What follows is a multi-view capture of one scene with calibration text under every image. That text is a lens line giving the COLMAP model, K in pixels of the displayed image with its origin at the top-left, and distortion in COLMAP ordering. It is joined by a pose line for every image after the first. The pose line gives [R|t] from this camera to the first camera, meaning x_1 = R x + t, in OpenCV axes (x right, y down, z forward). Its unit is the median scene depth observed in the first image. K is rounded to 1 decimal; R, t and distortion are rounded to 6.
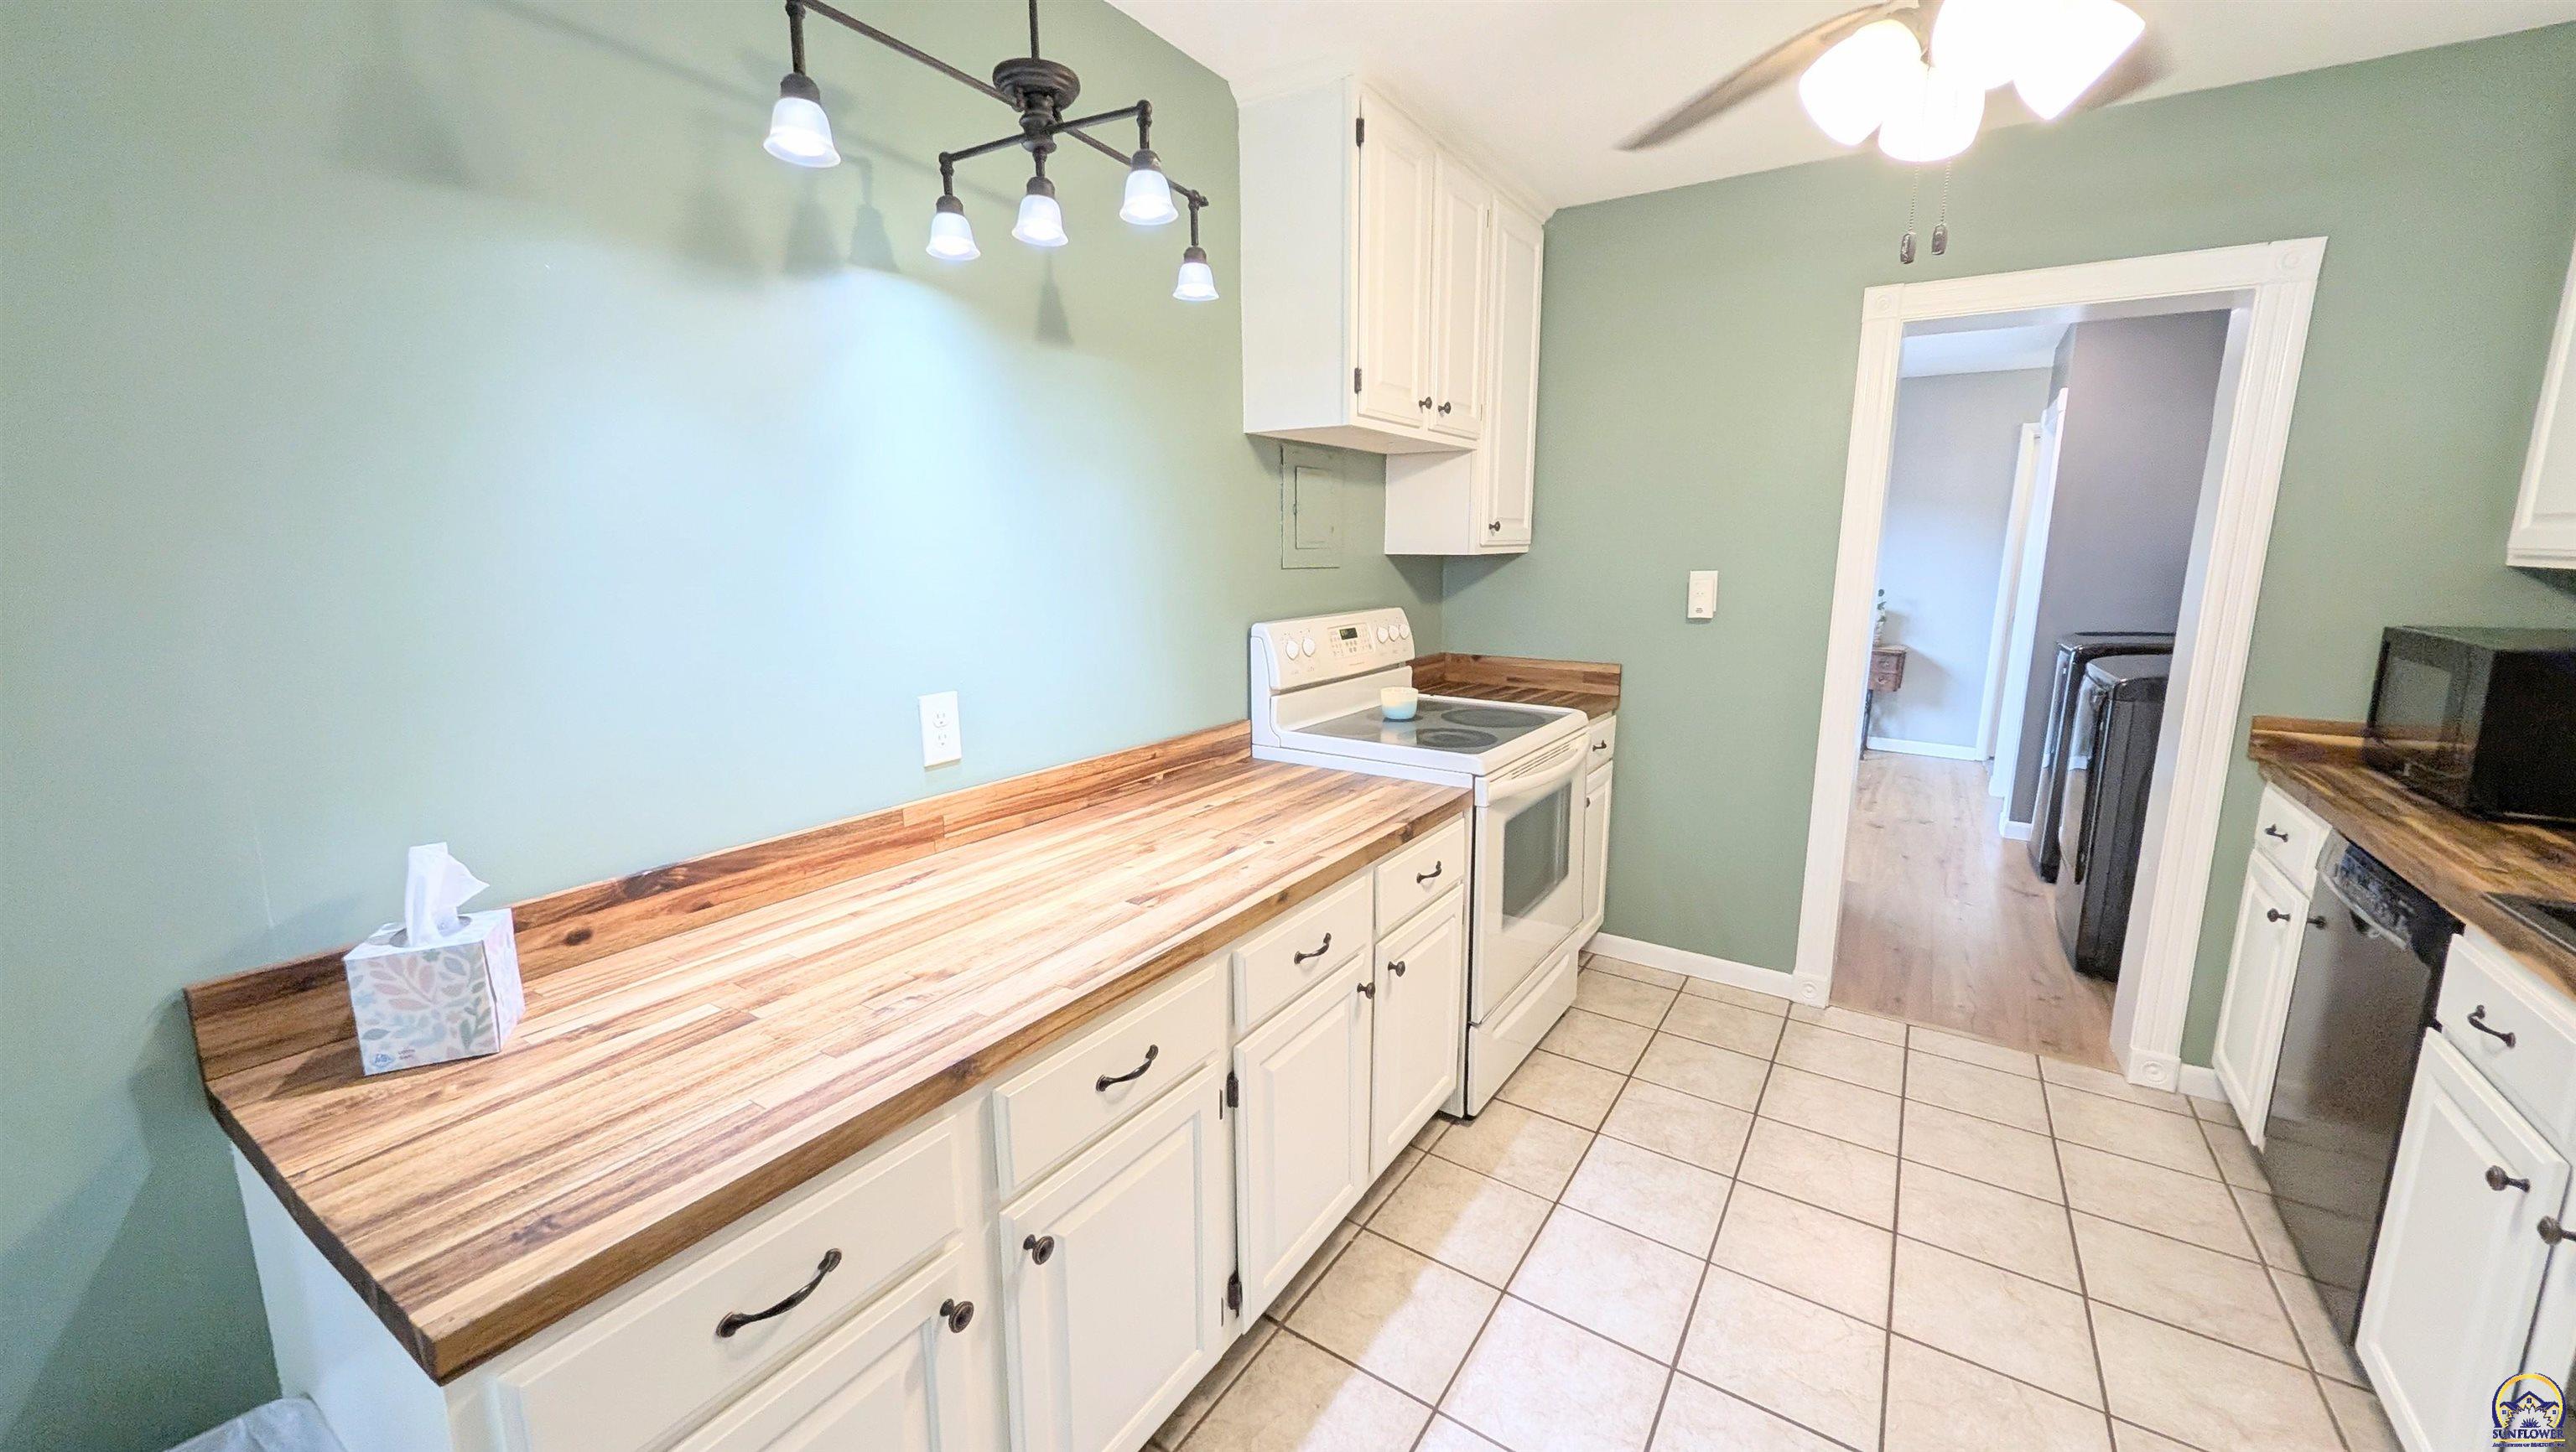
lens RADIAL K [[984.2, 0, 1292.0], [0, 984.2, 721.5], [0, 0, 1]] dist [-0.000915, -0.000225]
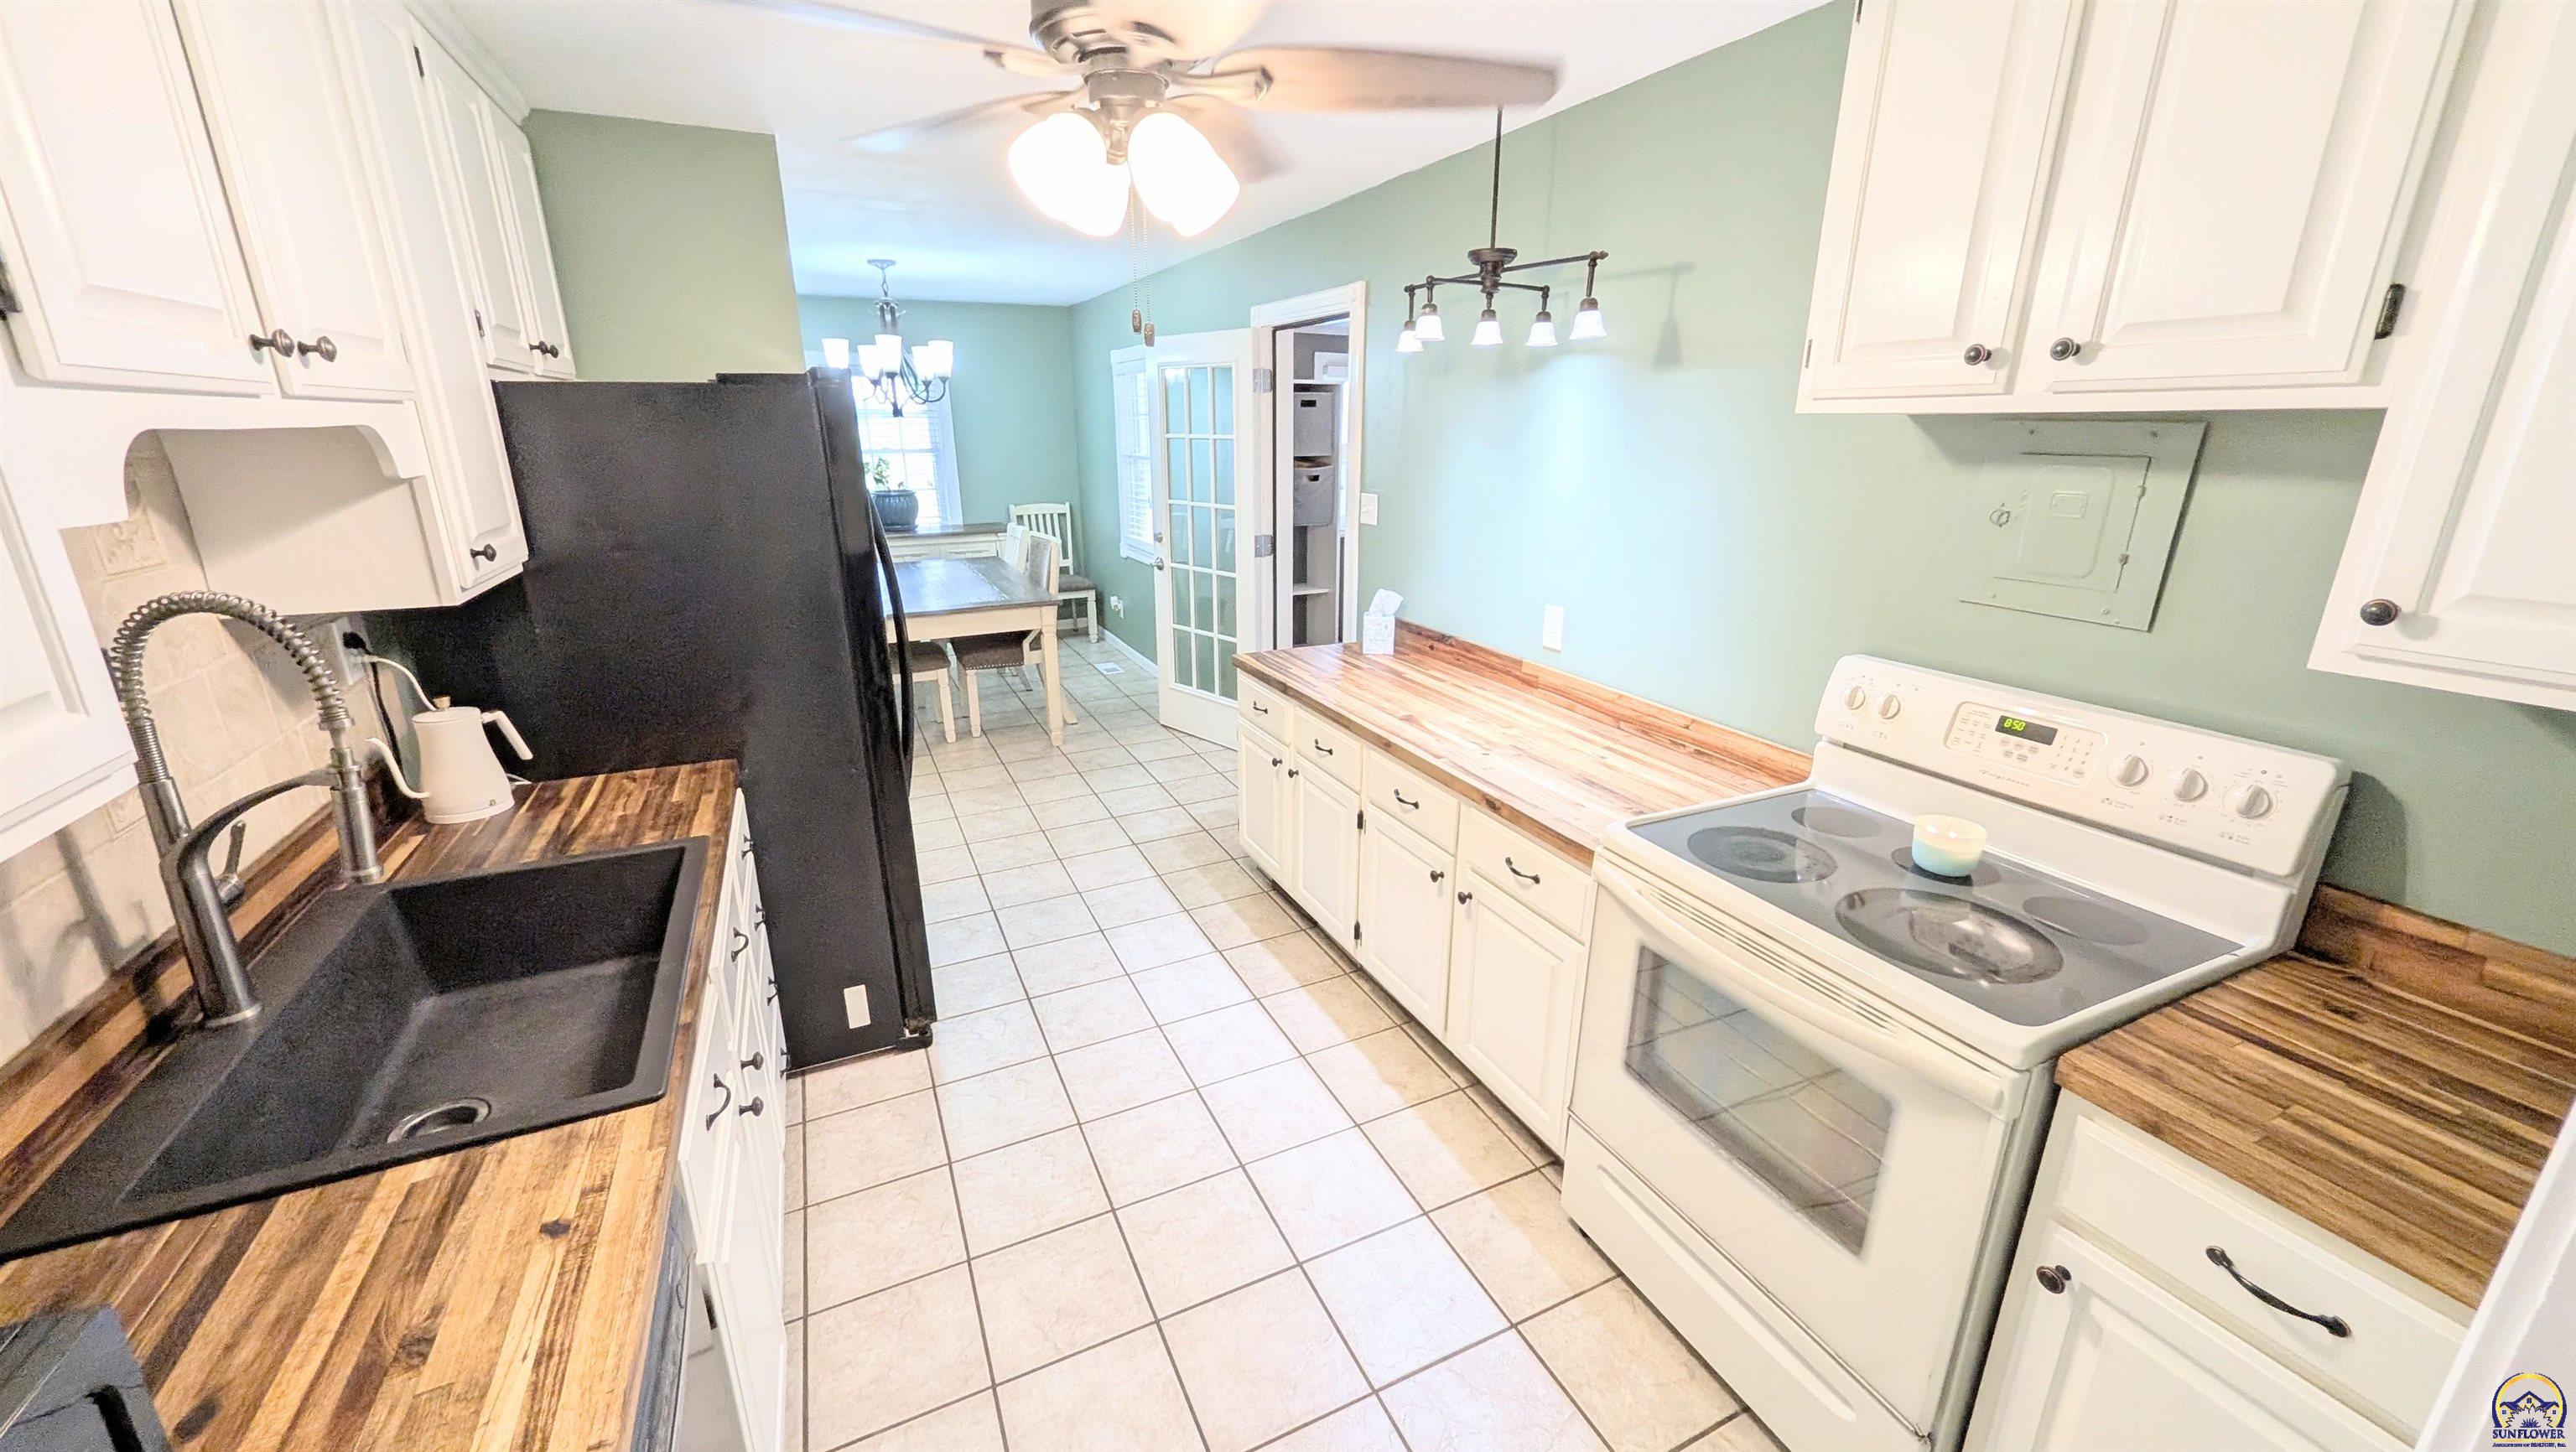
lens RADIAL K [[984.2, 0, 1279.7], [0, 984.2, 727.2], [0, 0, 1]] dist [-0.000915, -0.000225]
pose [[-0.525549, 0.253562, -0.812099, 1.048618], [-0.154414, 0.910270, 0.384142, -0.334213], [0.836633, 0.327284, -0.439238, 1.158091]]
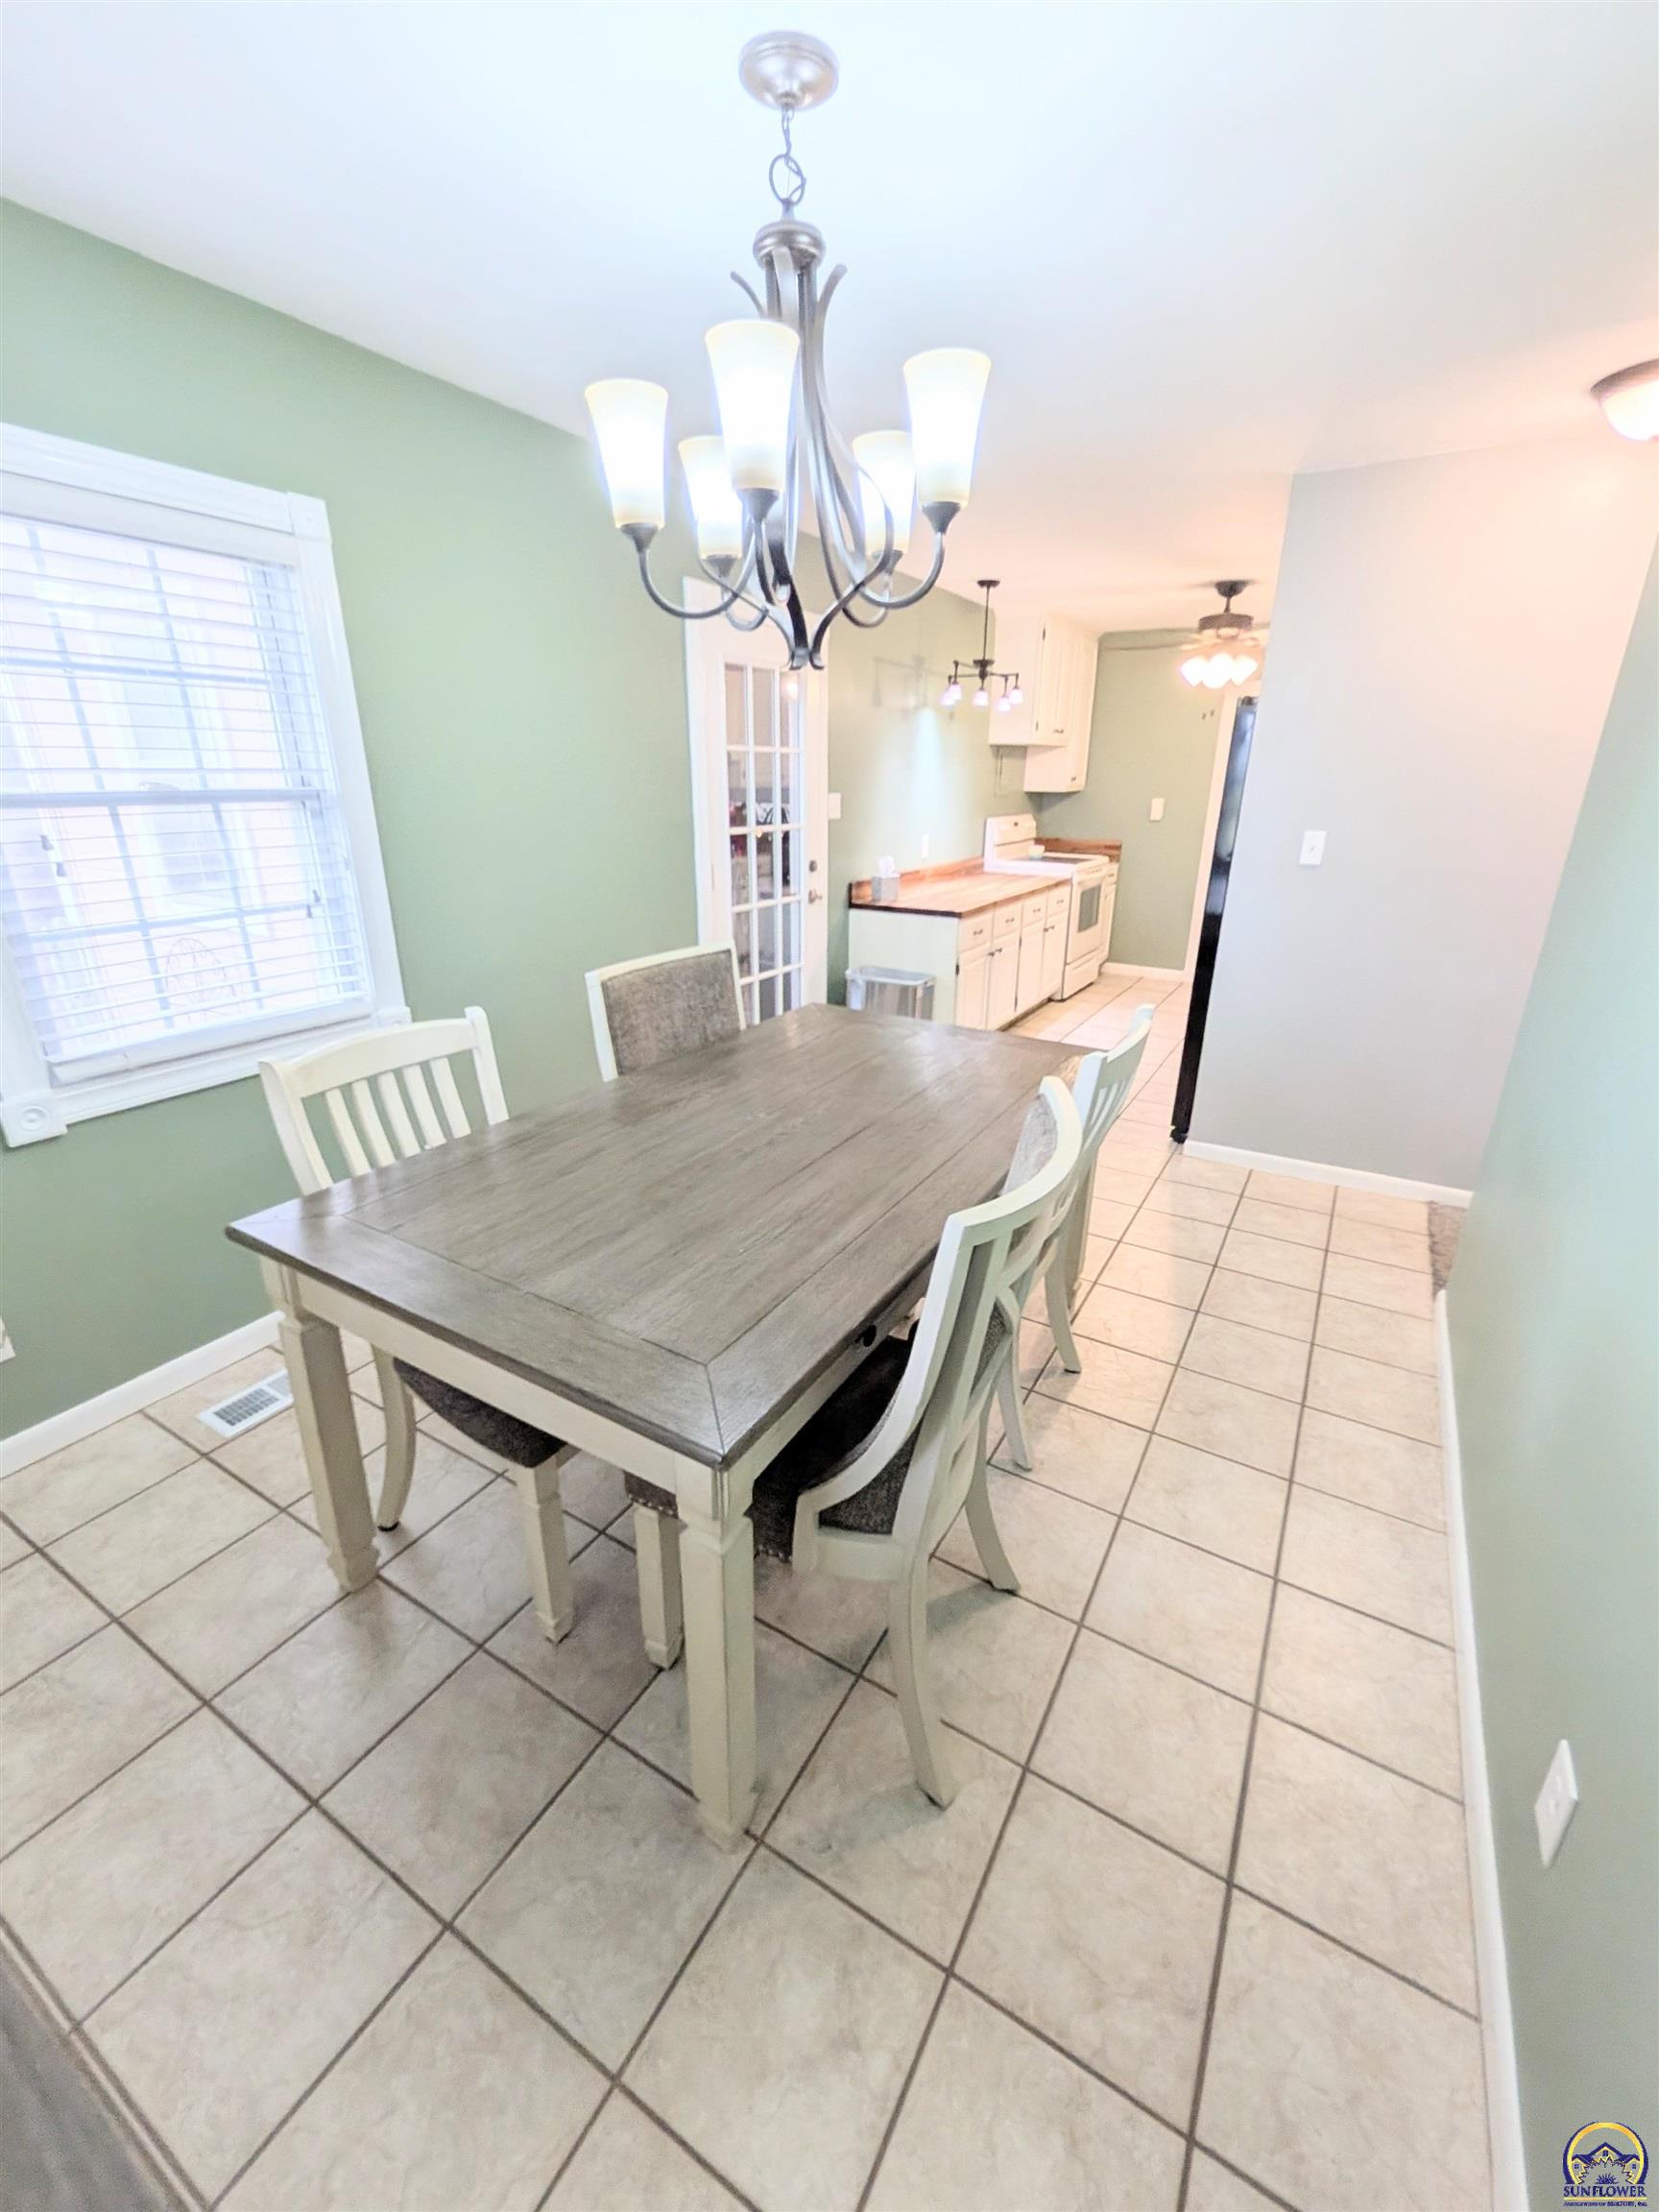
lens RADIAL K [[911.1, 0, 824.1], [0, 911.1, 1087.2], [0, 0, 1]] dist [-0.001698, 0.000241]
pose [[0.999307, -0.000106, 0.037215, -0.679930], [-0.005708, 0.987724, 0.156105, 0.279542], [-0.036774, -0.156209, 0.987039, -1.801755]]
